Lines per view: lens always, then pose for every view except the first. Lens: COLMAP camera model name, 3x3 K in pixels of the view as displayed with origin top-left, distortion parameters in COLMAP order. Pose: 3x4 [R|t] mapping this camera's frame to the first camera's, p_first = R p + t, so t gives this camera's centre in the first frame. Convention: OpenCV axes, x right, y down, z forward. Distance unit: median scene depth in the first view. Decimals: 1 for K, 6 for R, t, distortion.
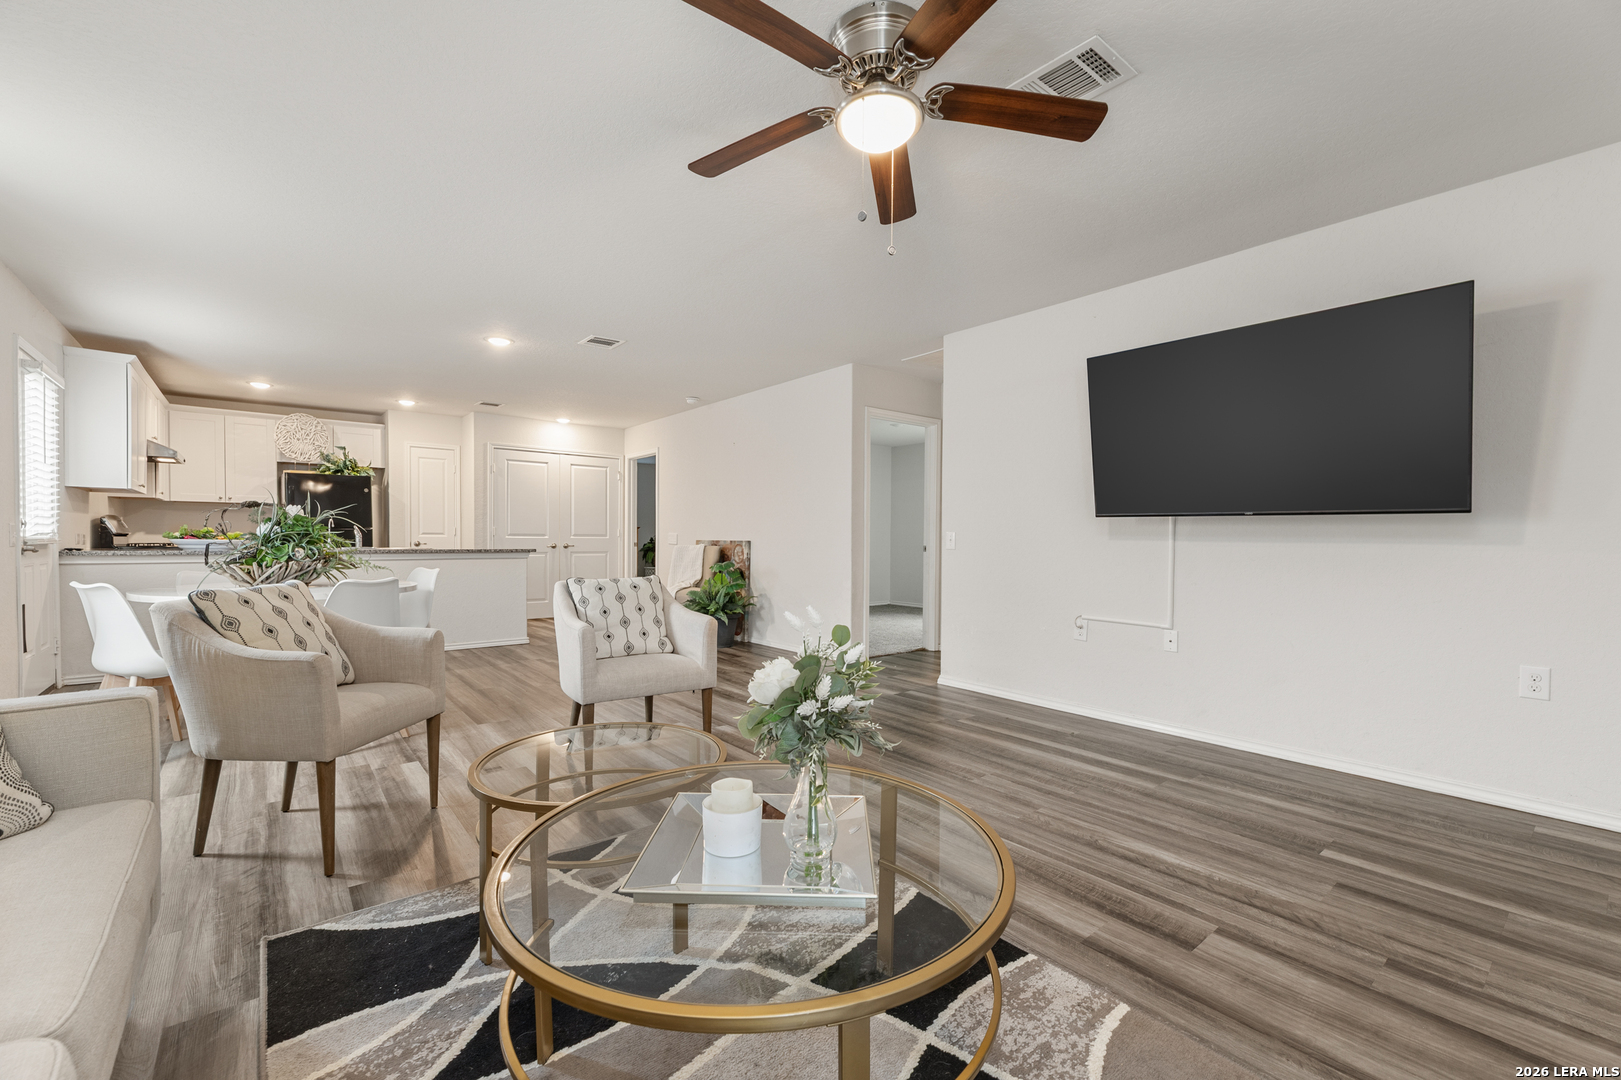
lens RADIAL K [[675.0, 0, 804.3], [0, 675.0, 545.7], [0, 0, 1]] dist [-0.003425, -0.000480]
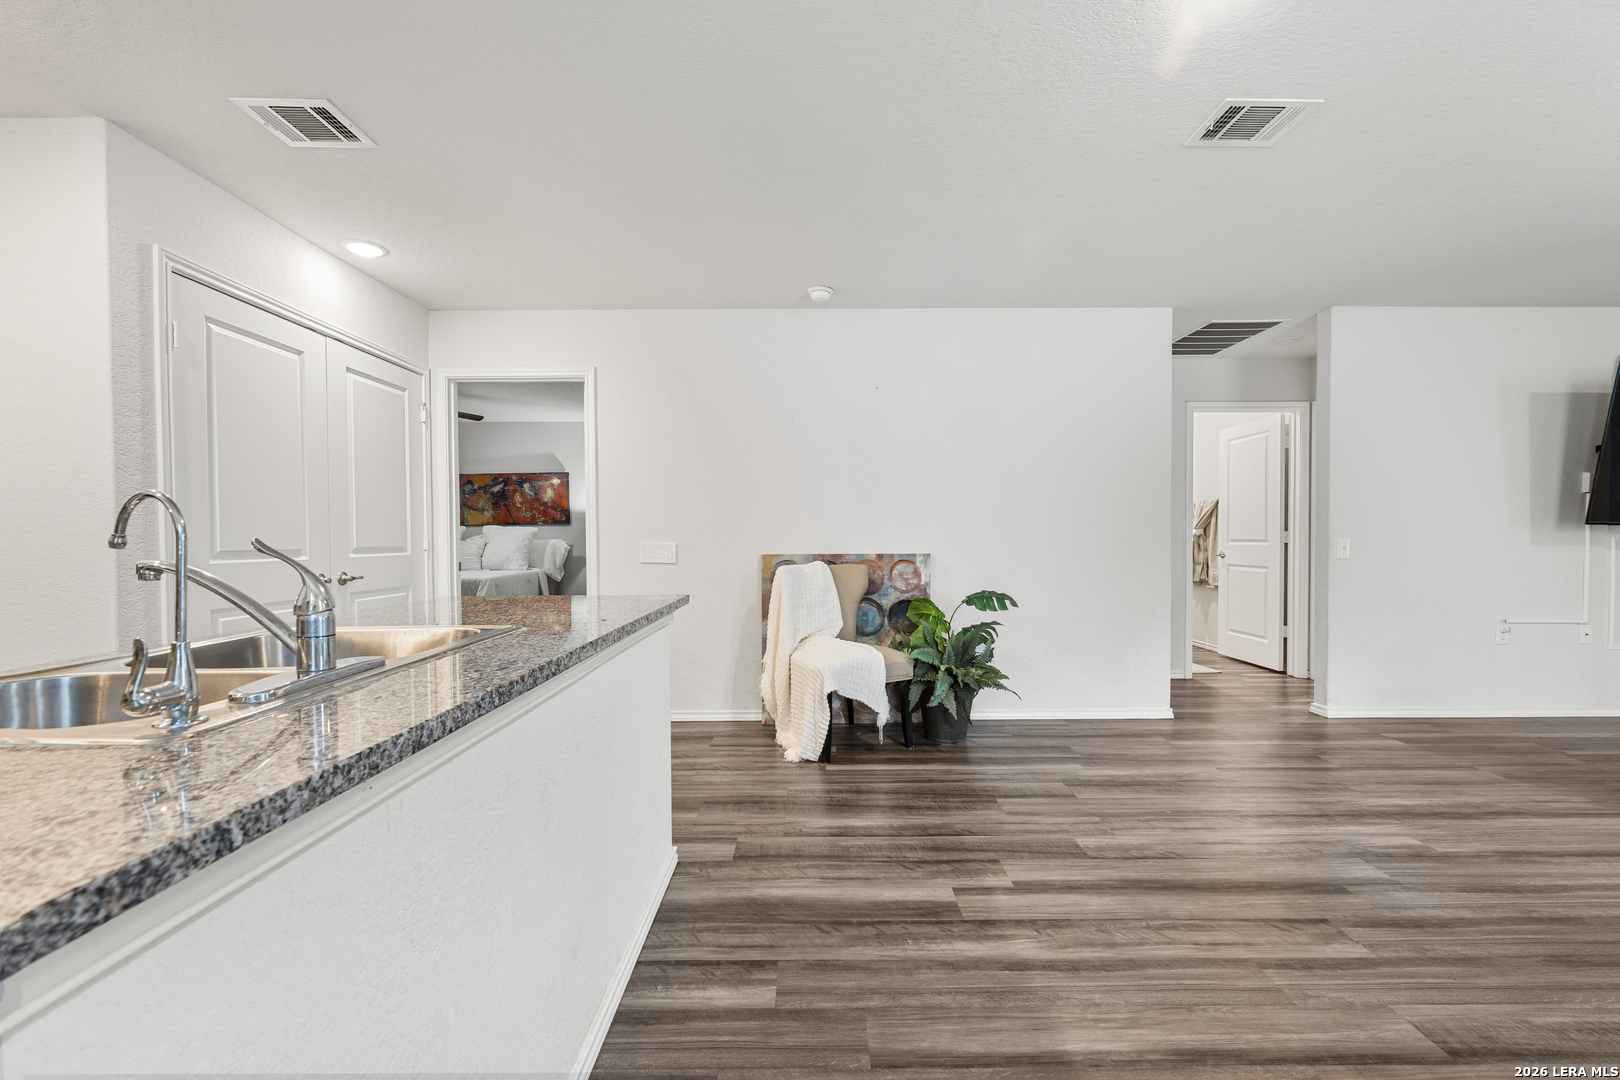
lens RADIAL K [[674.6, 0, 808.0], [0, 674.6, 546.0], [0, 0, 1]] dist [-0.003425, -0.000480]
pose [[0.627105, -0.021248, 0.778645, -0.797515], [0.015979, 0.999768, 0.014413, -0.031262], [-0.778771, 0.003403, 0.627300, 0.904577]]
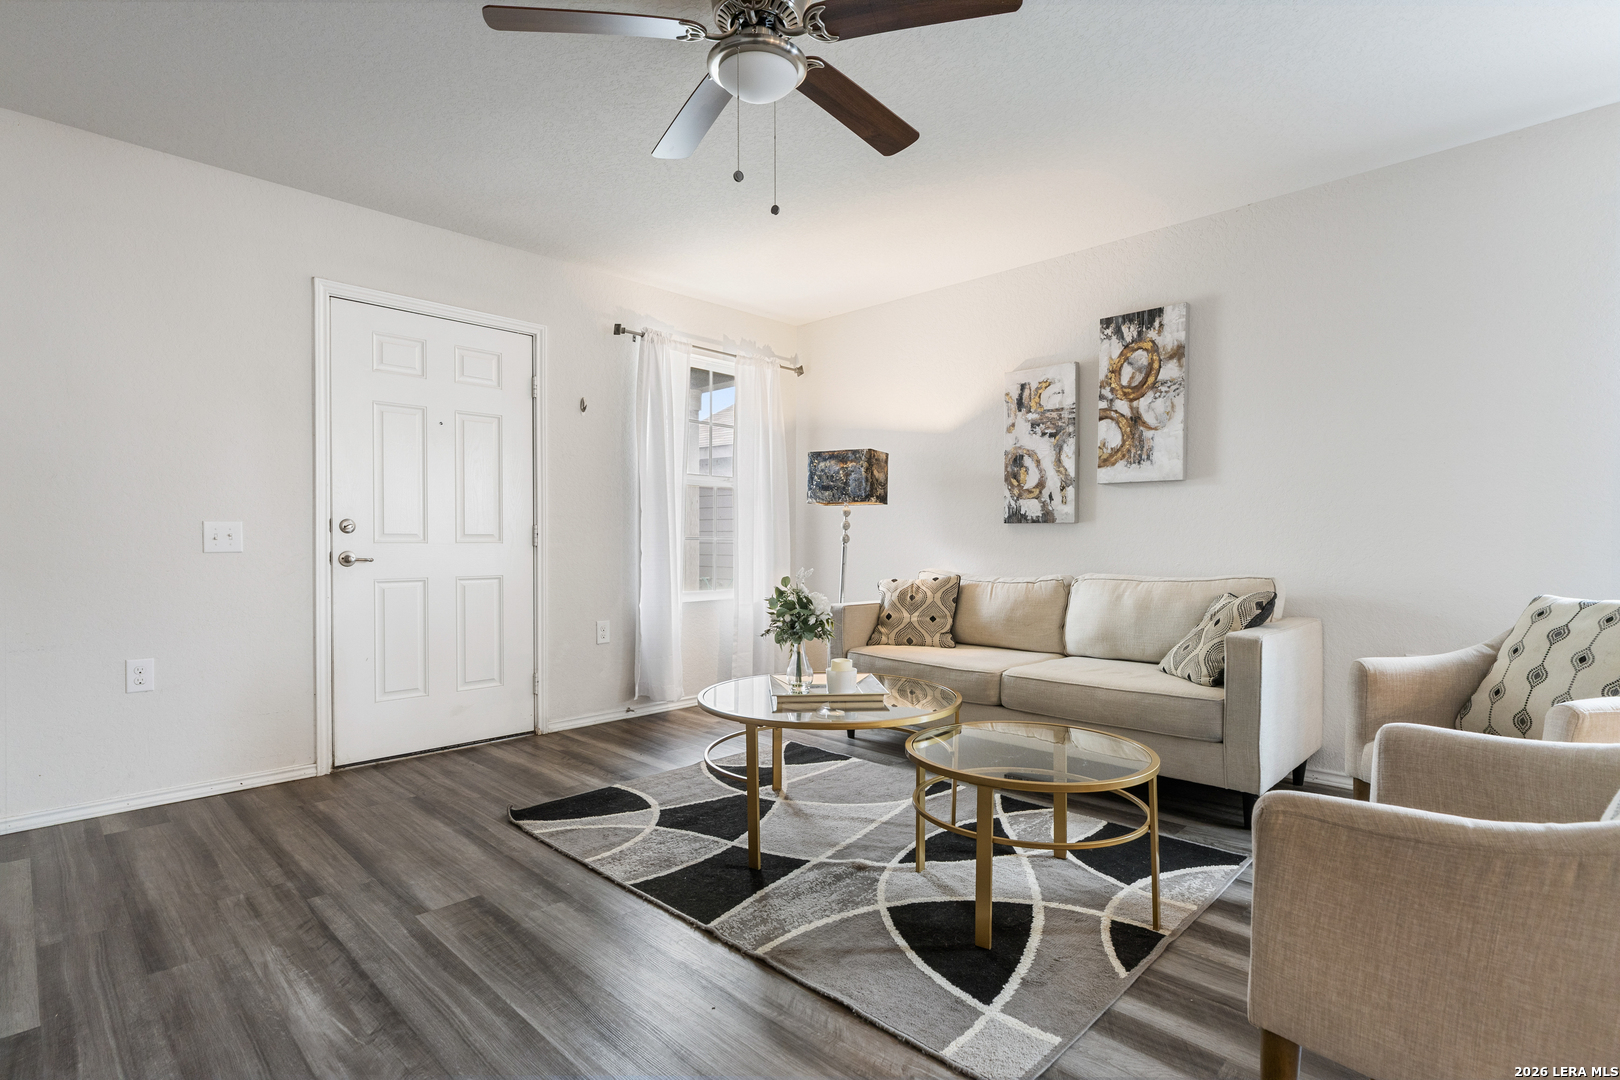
lens RADIAL K [[784.1, 0, 818.5], [0, 784.1, 536.8], [0, 0, 1]] dist [-0.001344, -0.000369]
pose [[-0.991387, -0.005735, -0.130840, 0.061666], [-0.006582, 0.999960, 0.006047, -0.003078], [0.130800, 0.006856, -0.991385, 0.778355]]
